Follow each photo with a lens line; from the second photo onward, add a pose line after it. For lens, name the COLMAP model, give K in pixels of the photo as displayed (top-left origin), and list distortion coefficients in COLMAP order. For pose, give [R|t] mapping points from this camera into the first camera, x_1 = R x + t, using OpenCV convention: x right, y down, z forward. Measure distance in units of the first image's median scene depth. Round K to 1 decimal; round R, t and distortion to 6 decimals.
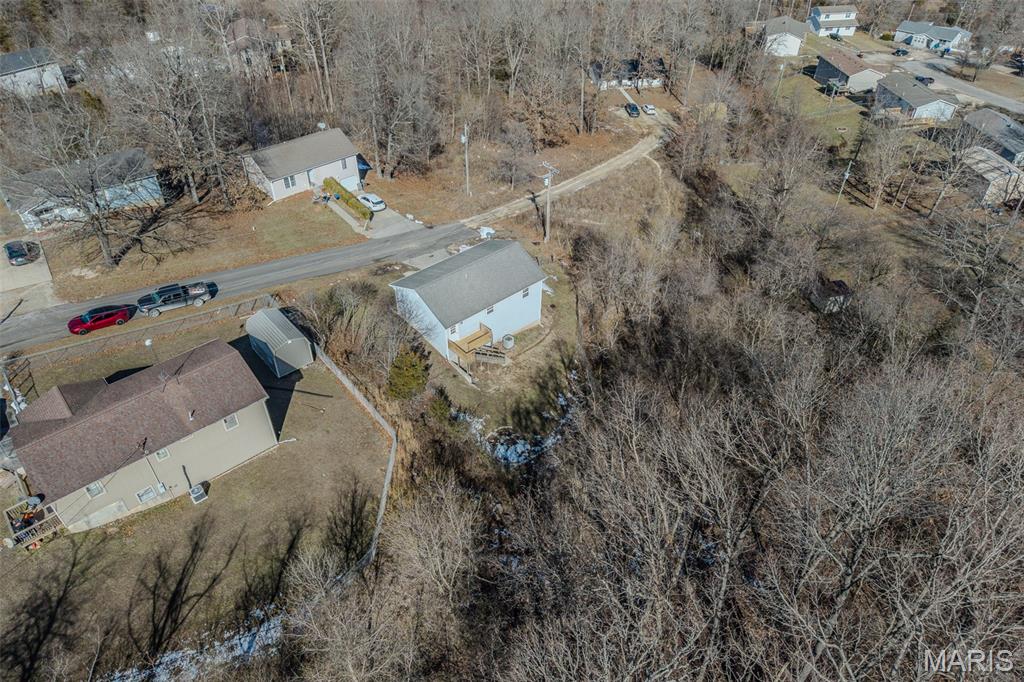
lens RADIAL K [[681.8, 0, 516.7], [0, 681.8, 351.2], [0, 0, 1]] dist [0.036399, -0.043919]
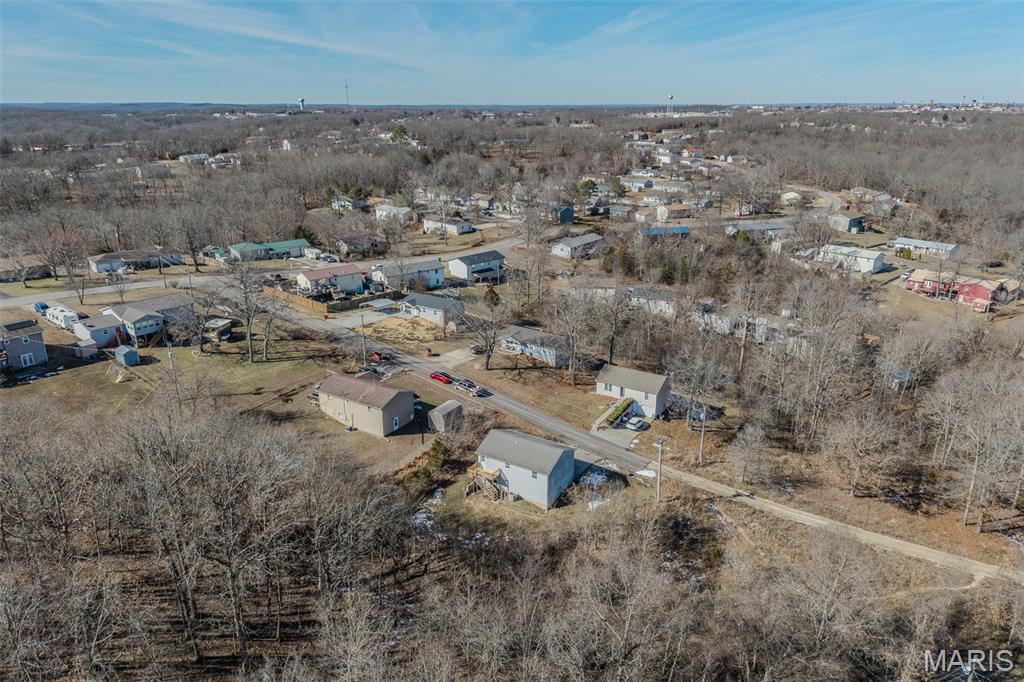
lens RADIAL K [[681.8, 0, 516.4], [0, 681.8, 341.4], [0, 0, 1]] dist [0.036399, -0.043919]
pose [[0.293428, 0.306494, -0.905517, 0.961298], [-0.625867, 0.777589, 0.060385, -0.290536], [0.722628, 0.549015, 0.419990, 0.153169]]
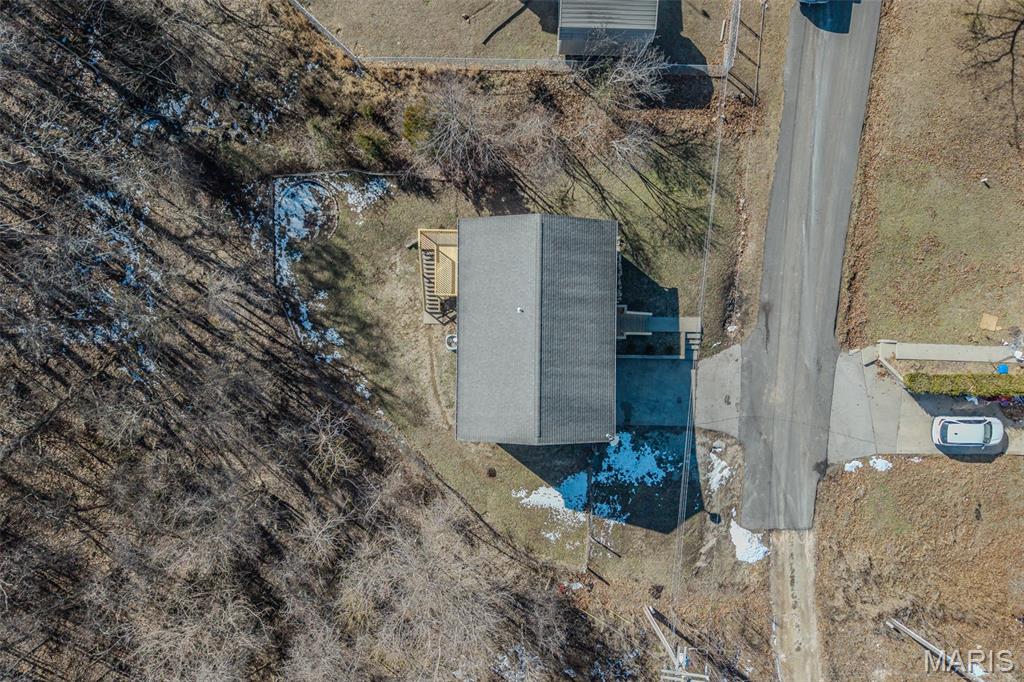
lens RADIAL K [[681.8, 0, 512.3], [0, 681.8, 346.4], [0, 0, 1]] dist [0.036399, -0.043919]
pose [[-0.669184, 0.742436, -0.031339, -0.020644], [-0.509854, -0.428052, 0.746204, -0.412803], [0.540594, 0.515326, 0.664980, 0.467927]]
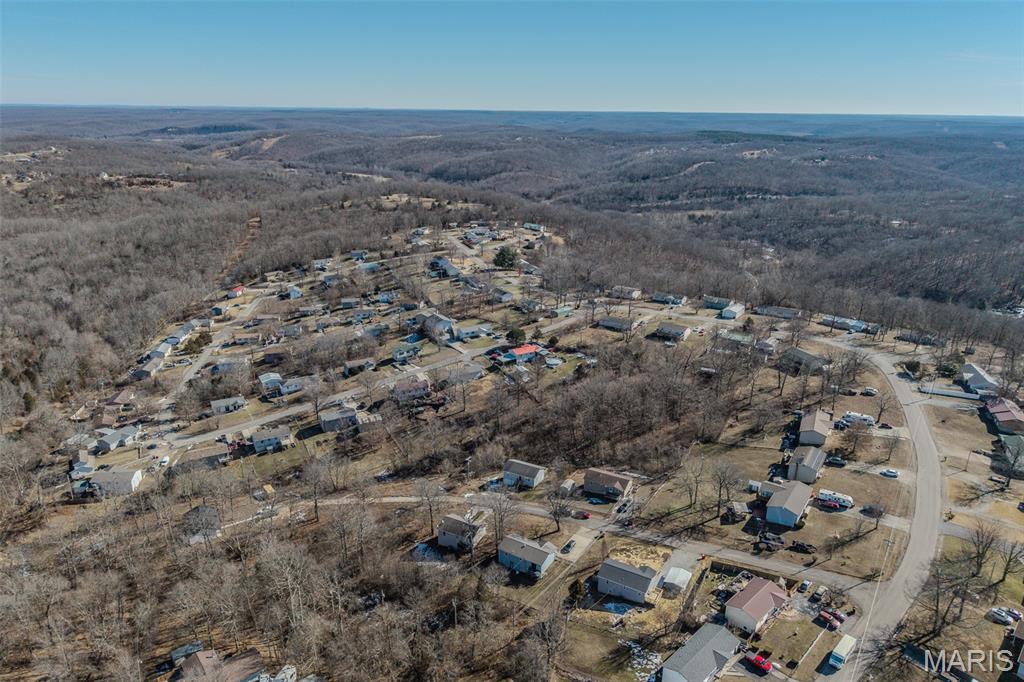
lens RADIAL K [[681.8, 0, 517.5], [0, 681.8, 334.6], [0, 0, 1]] dist [0.036399, -0.043919]
pose [[-0.364451, -0.301859, 0.880941, -2.330405], [0.597578, 0.649722, 0.469853, -1.760042], [-0.714196, 0.697669, -0.056408, 0.563771]]
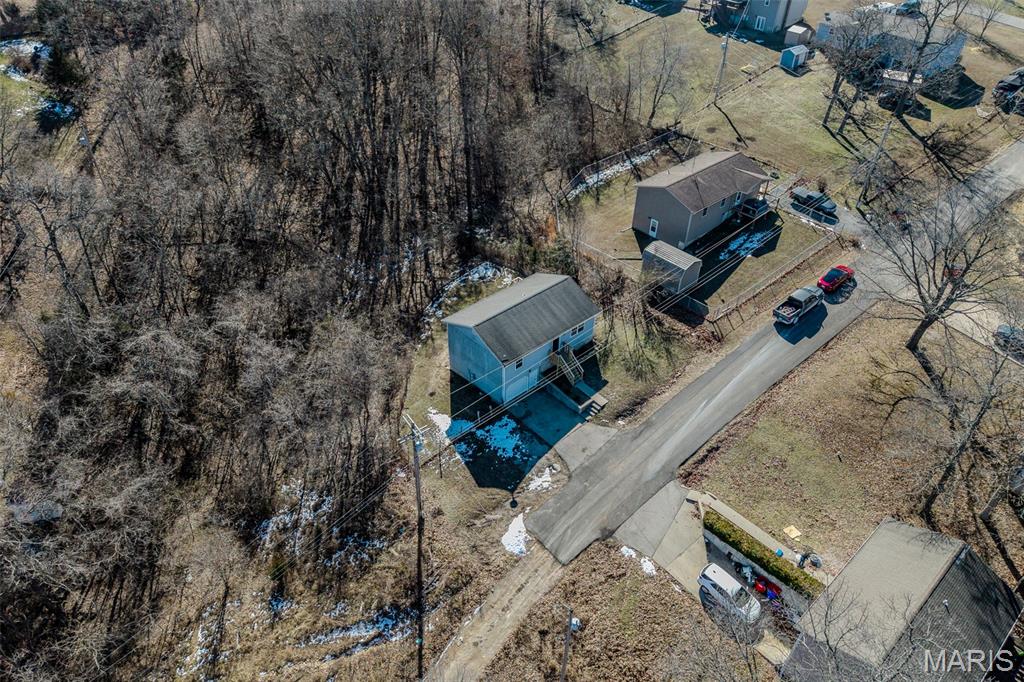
lens RADIAL K [[681.8, 0, 516.7], [0, 681.8, 354.5], [0, 0, 1]] dist [0.036399, -0.043919]
pose [[-0.999519, -0.008596, -0.029798, -0.025673], [-0.030798, 0.162222, 0.986274, -0.818105], [-0.003644, 0.986717, -0.162408, 0.936048]]
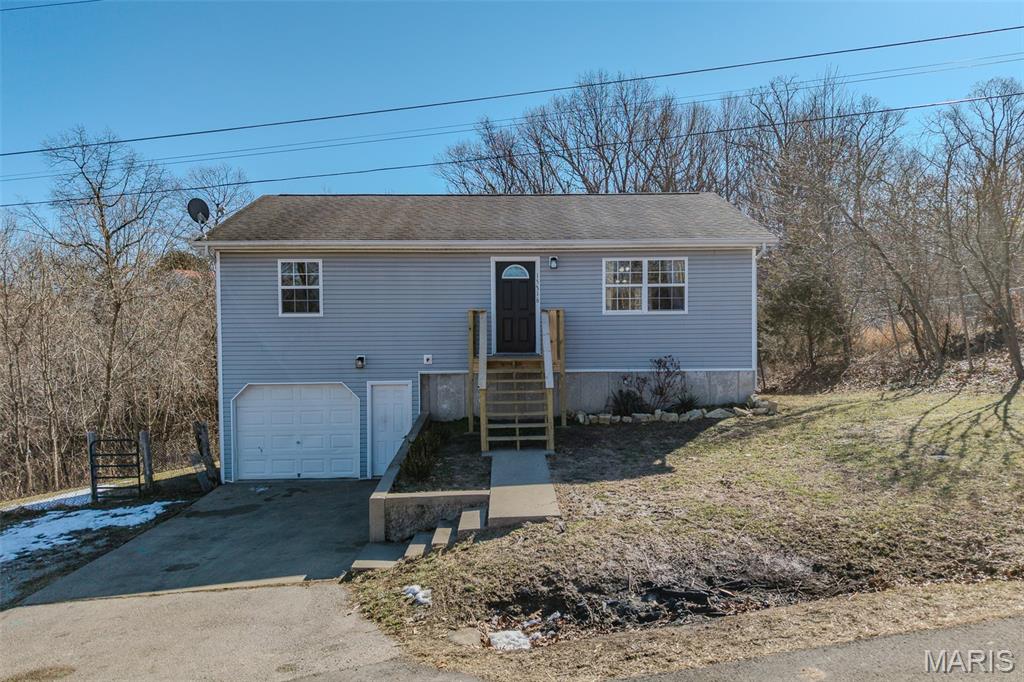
lens RADIAL K [[681.8, 0, 510.3], [0, 681.8, 343.0], [0, 0, 1]] dist [0.036399, -0.043919]
pose [[-0.758416, -0.012690, 0.651647, -0.205722], [0.426729, 0.746057, 0.511176, -0.172898], [-0.492653, 0.665761, -0.560407, 0.910487]]
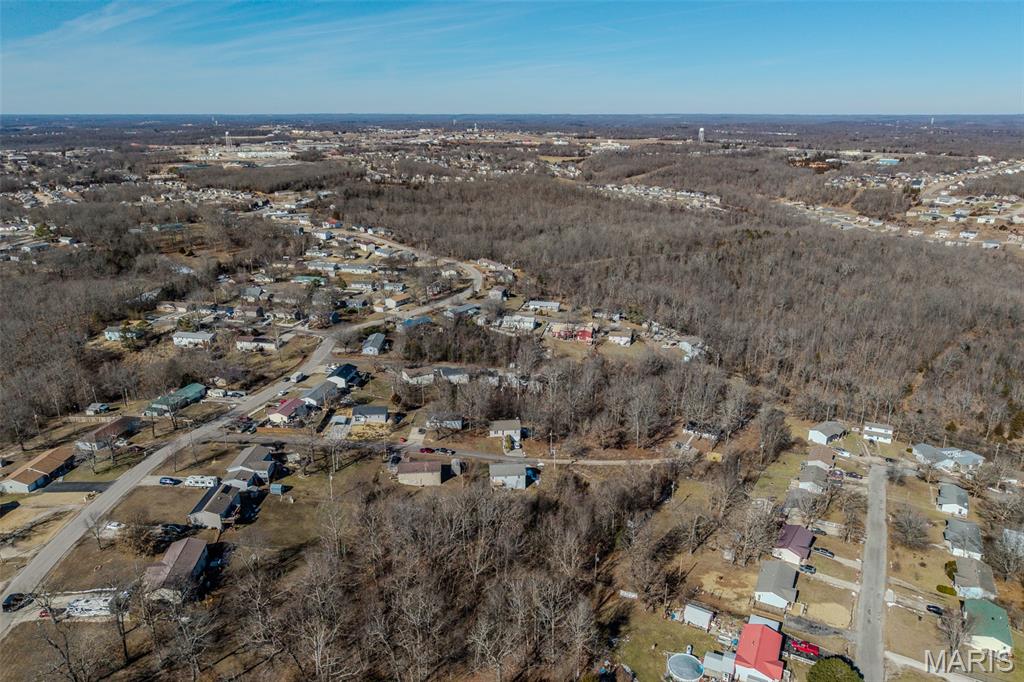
lens RADIAL K [[681.8, 0, 516.0], [0, 681.8, 333.6], [0, 0, 1]] dist [0.036399, -0.043919]
pose [[0.807767, 0.174664, -0.563032, 1.452910], [-0.384149, 0.880422, -0.278004, 0.194485], [0.447149, 0.440851, 0.778273, -1.635563]]
